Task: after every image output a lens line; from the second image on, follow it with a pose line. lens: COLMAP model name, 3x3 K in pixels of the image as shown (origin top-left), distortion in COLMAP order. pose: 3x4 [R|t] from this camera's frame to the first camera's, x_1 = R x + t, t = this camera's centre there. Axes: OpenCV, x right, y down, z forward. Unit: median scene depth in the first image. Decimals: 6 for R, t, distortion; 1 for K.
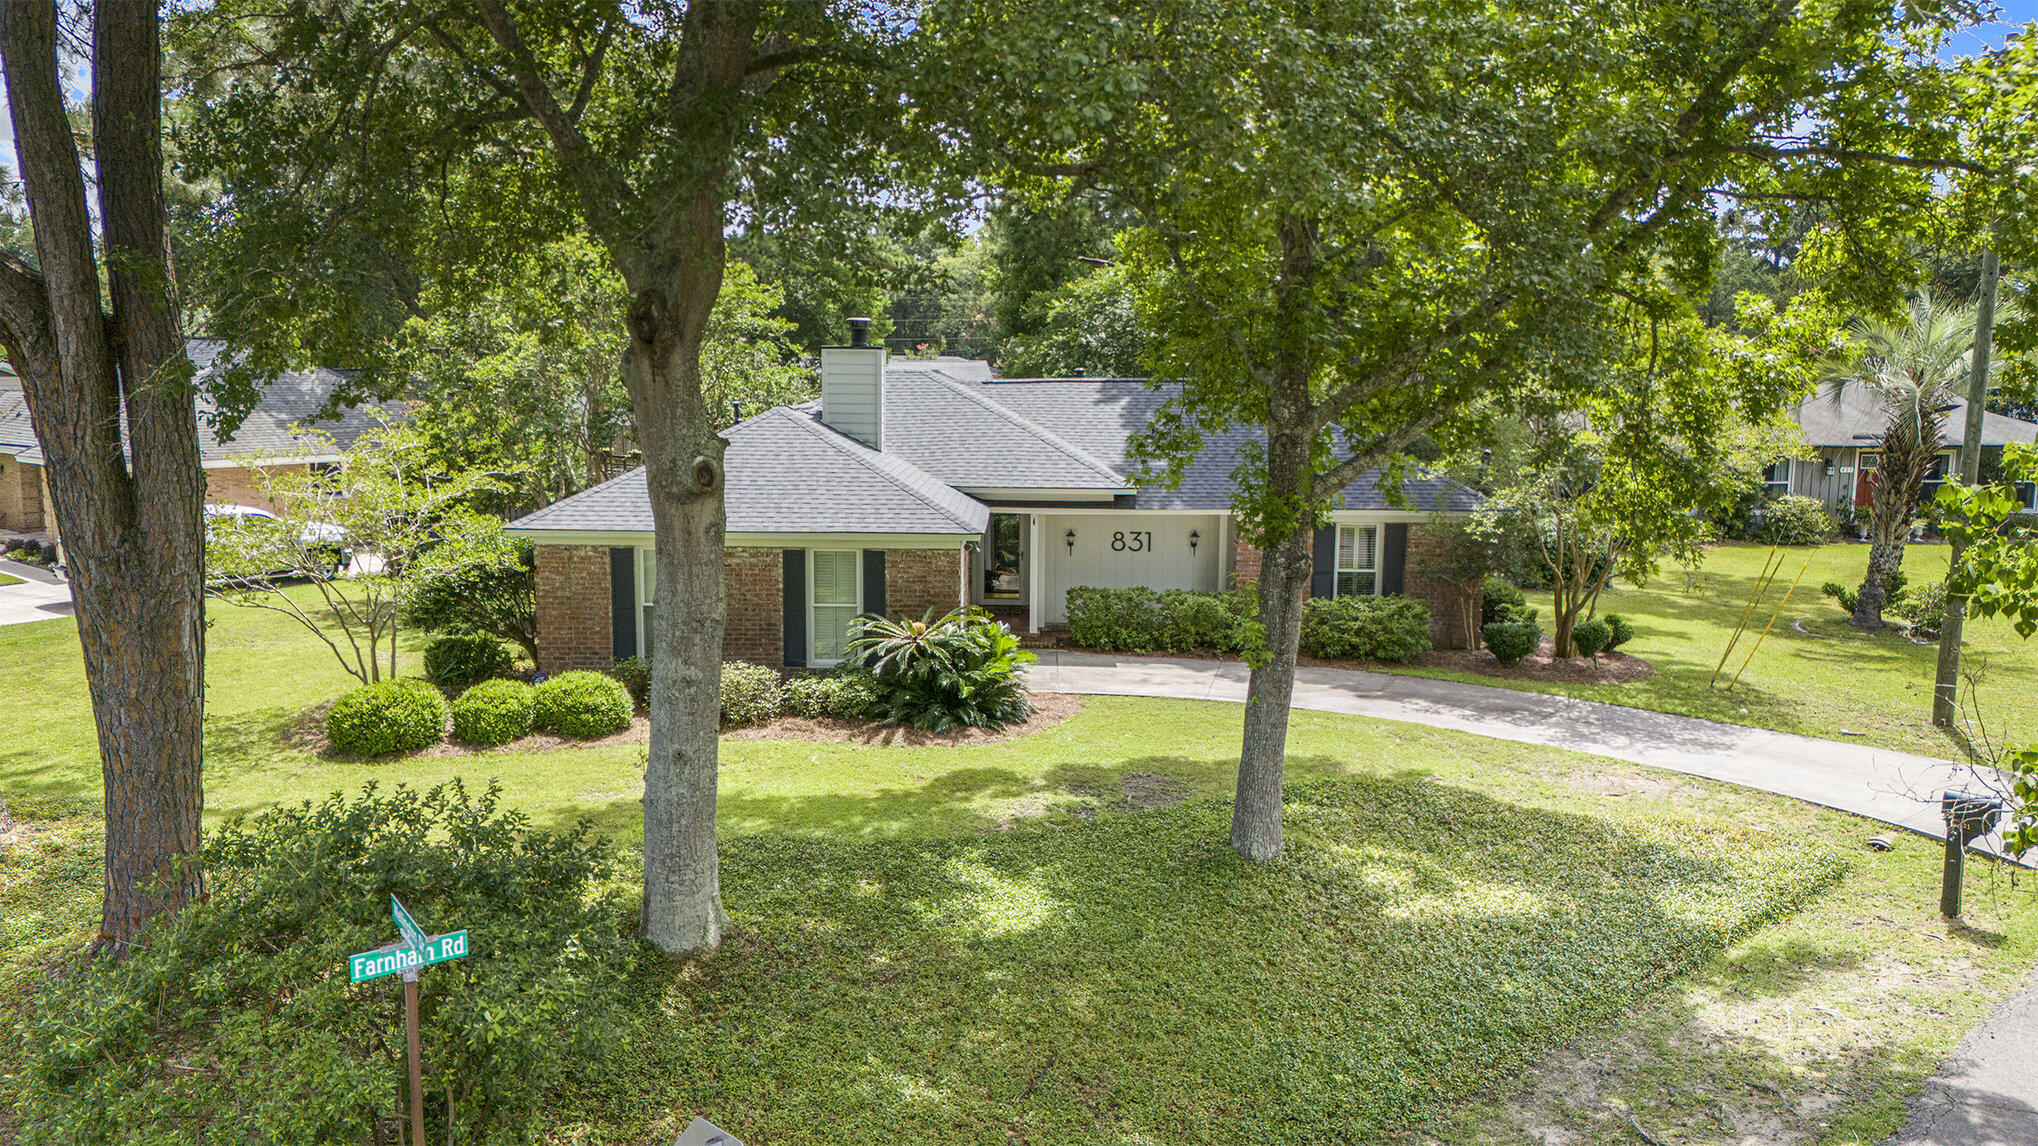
lens RADIAL K [[1503.9, 0, 1019.0], [0, 1503.9, 573.0], [0, 0, 1]] dist [0.103936, -0.130328]
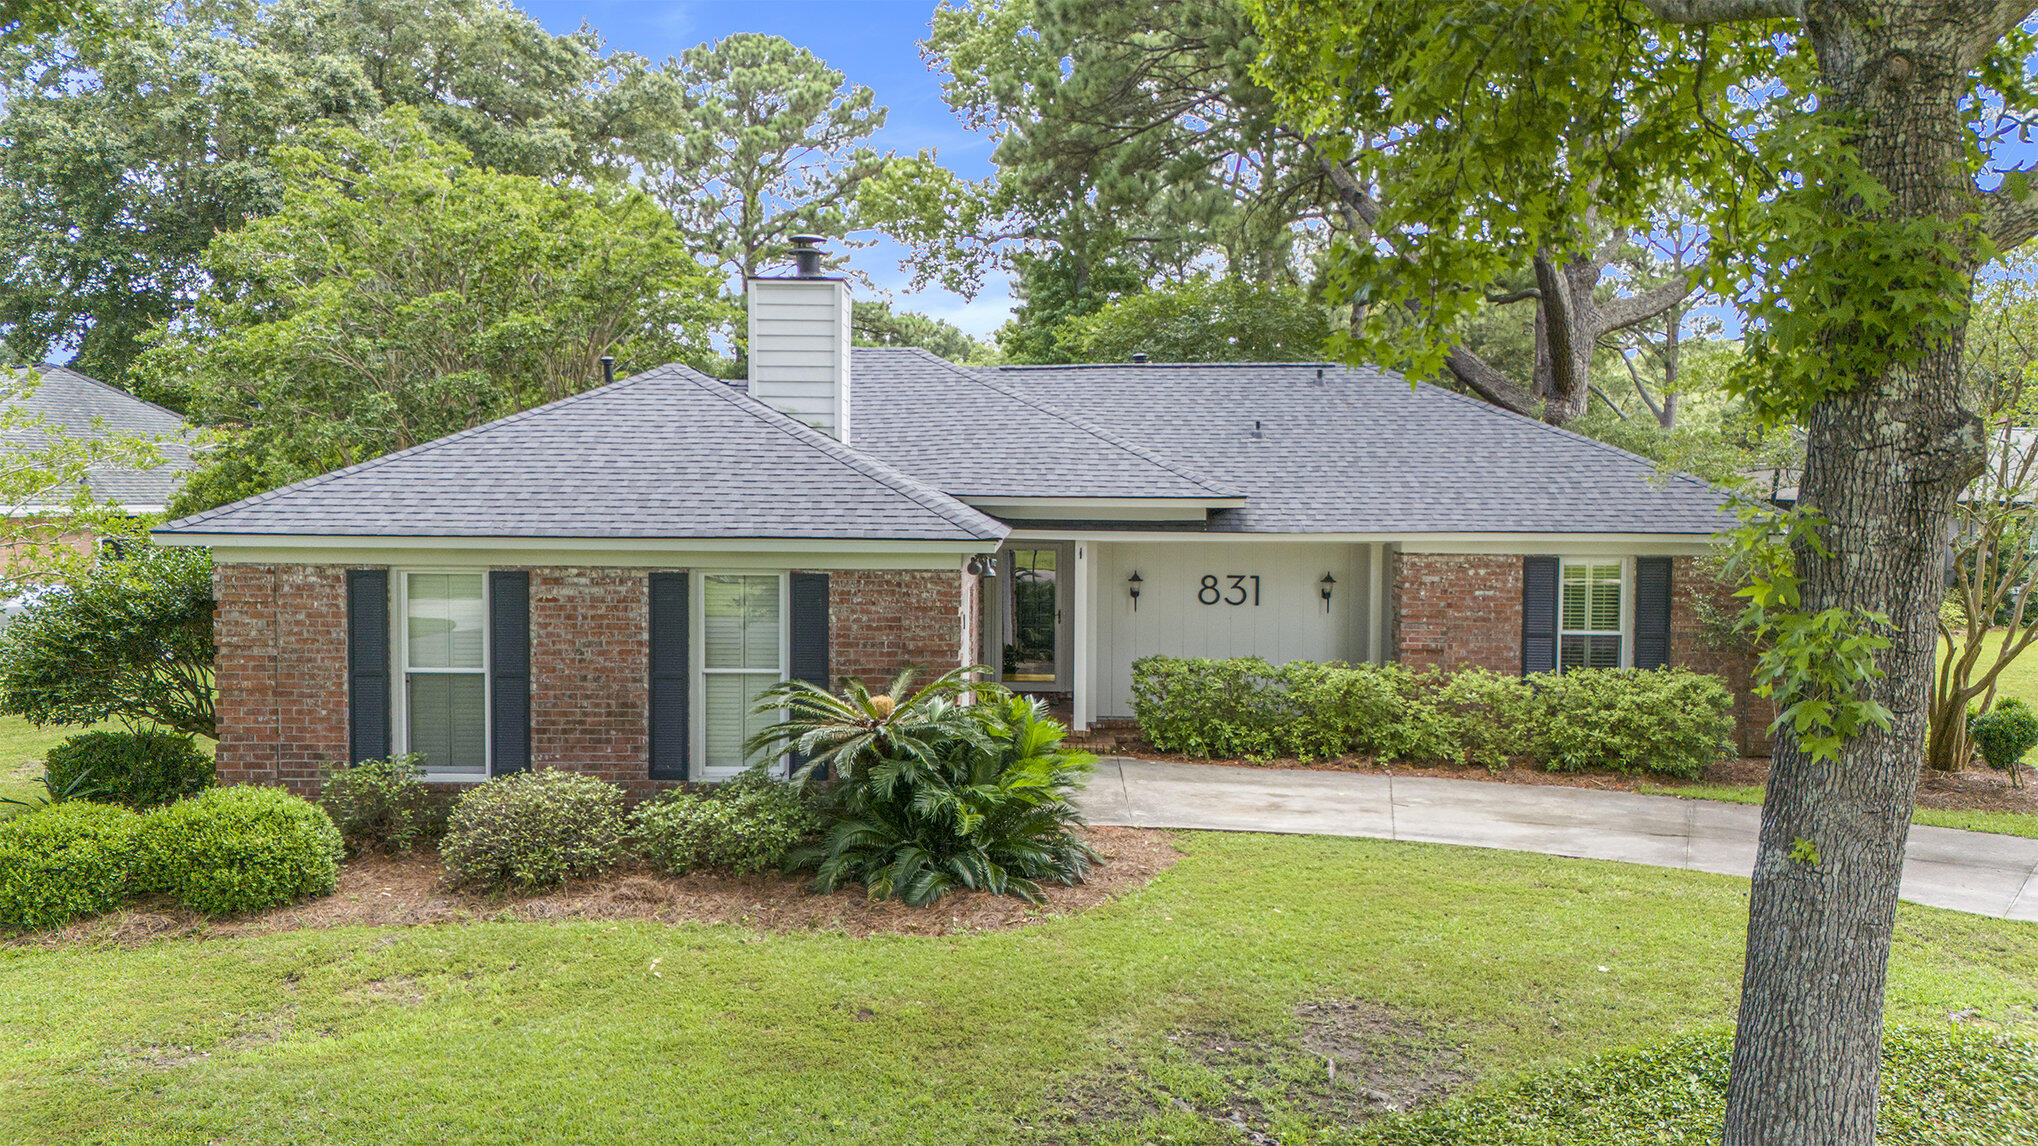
lens RADIAL K [[1505.7, 0, 1019.0], [0, 1505.7, 573.0], [0, 0, 1]] dist [0.071904, -0.067083]
pose [[0.999935, -0.000489, -0.011408, -0.011147], [-0.000504, 0.996221, -0.086854, 0.037071], [0.011407, 0.086854, 0.996156, 0.464608]]
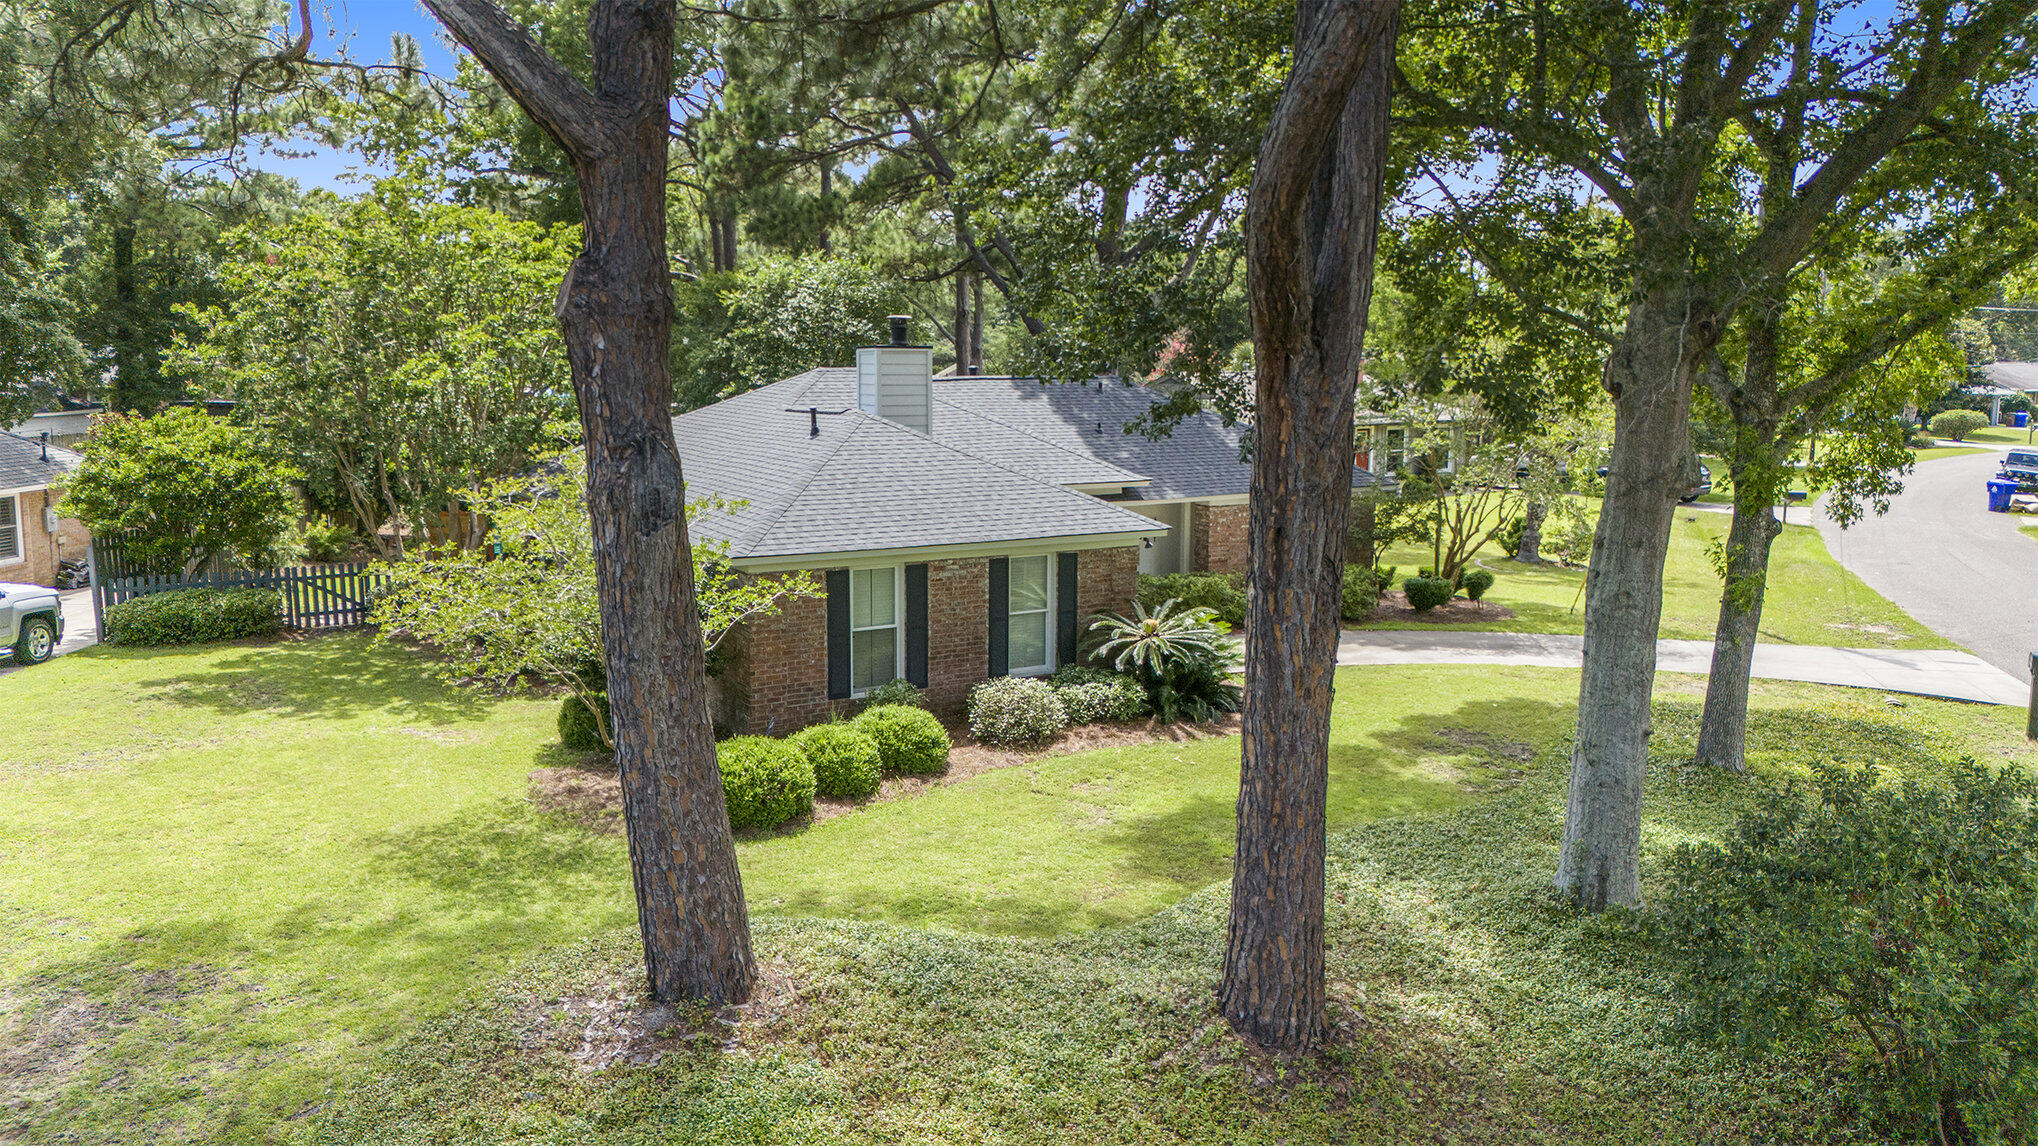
lens RADIAL K [[1505.7, 0, 1019.0], [0, 1505.7, 573.0], [0, 0, 1]] dist [0.071904, -0.067083]
pose [[0.849118, -0.078260, 0.522373, -0.689772], [0.076603, 0.996753, 0.024812, -0.030892], [-0.522619, 0.018947, 0.852356, 0.185972]]
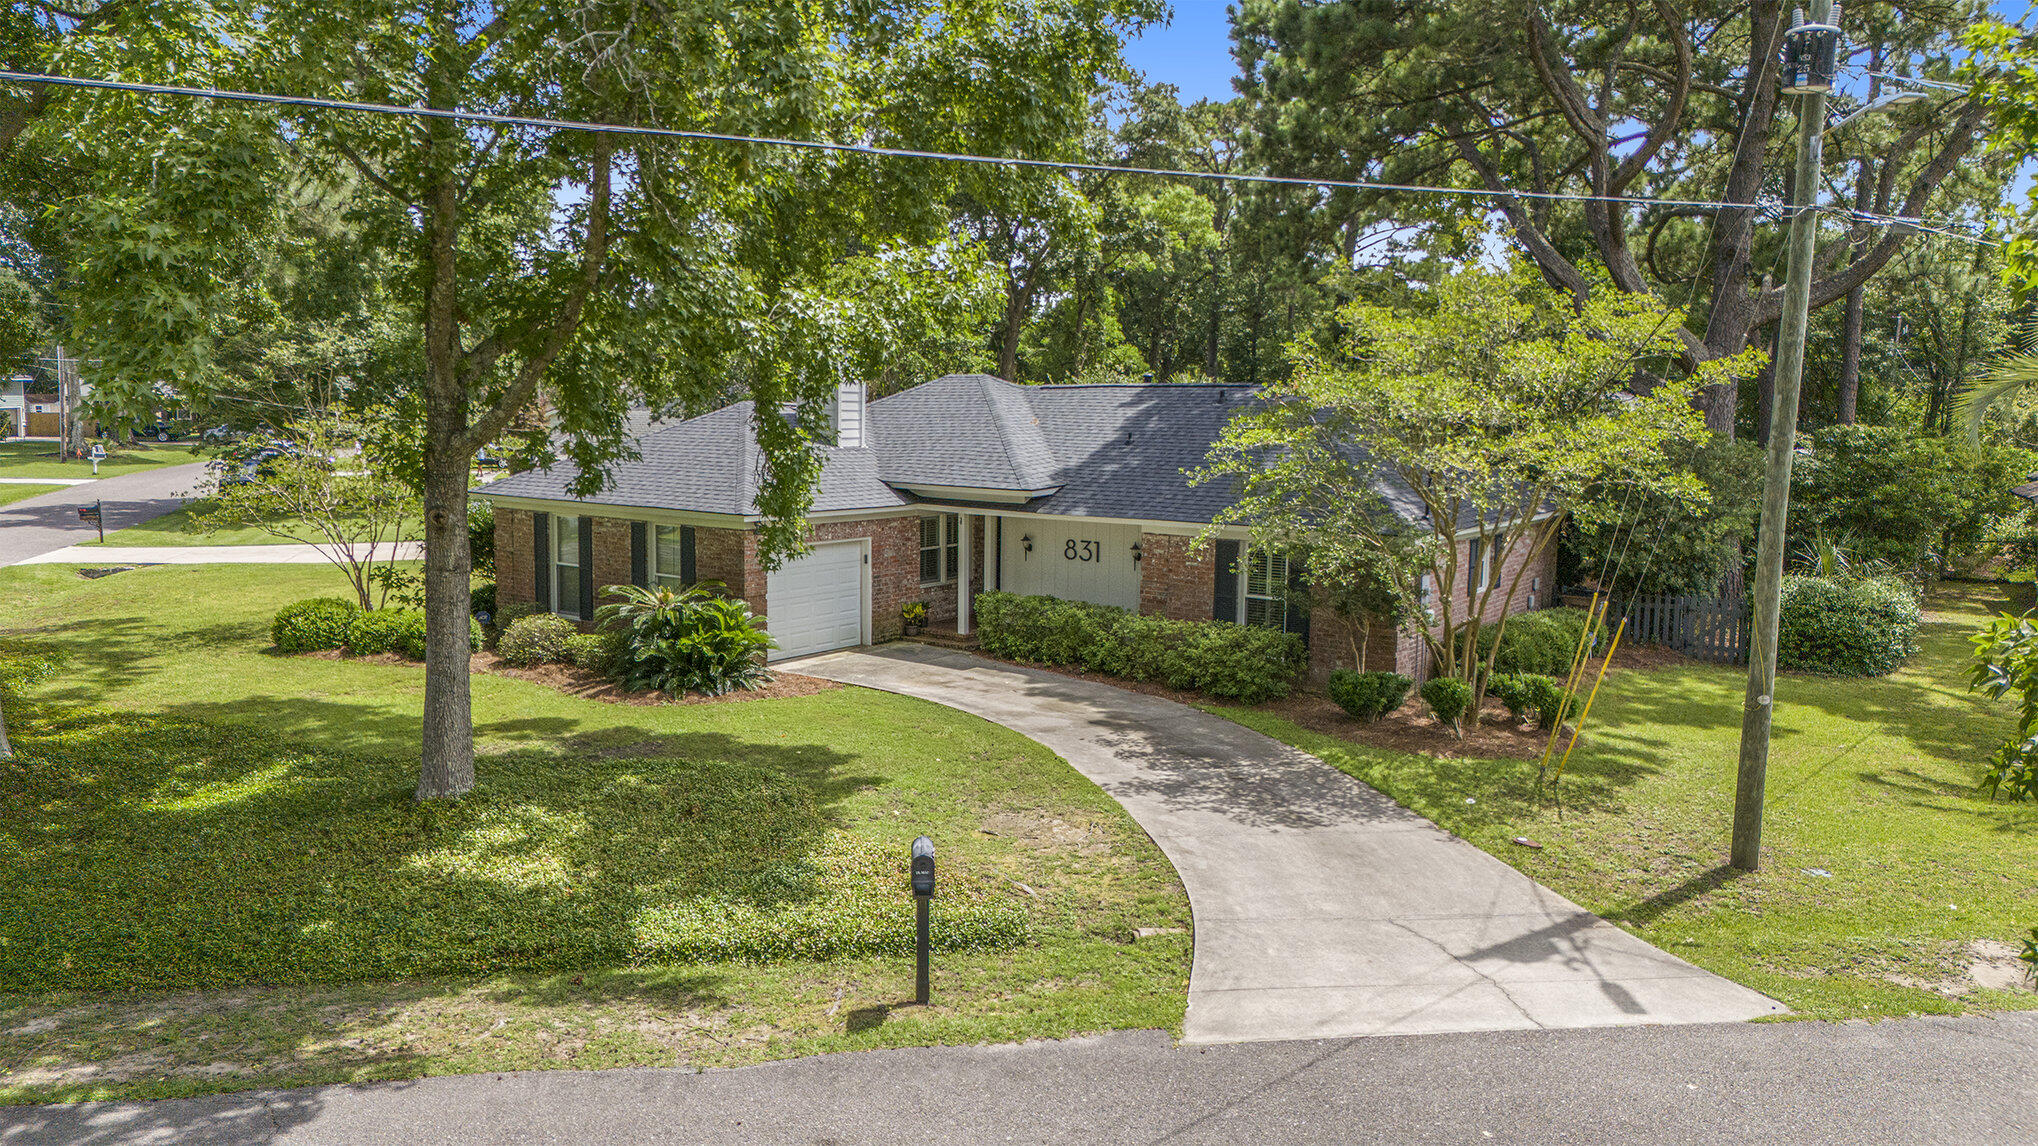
lens RADIAL K [[1505.7, 0, 1019.0], [0, 1505.7, 573.0], [0, 0, 1]] dist [0.071904, -0.067083]
pose [[0.813257, 0.071714, -0.577469, 0.780536], [-0.090927, 0.995848, -0.004382, 0.001291], [0.574757, 0.056071, 0.816401, 0.268373]]
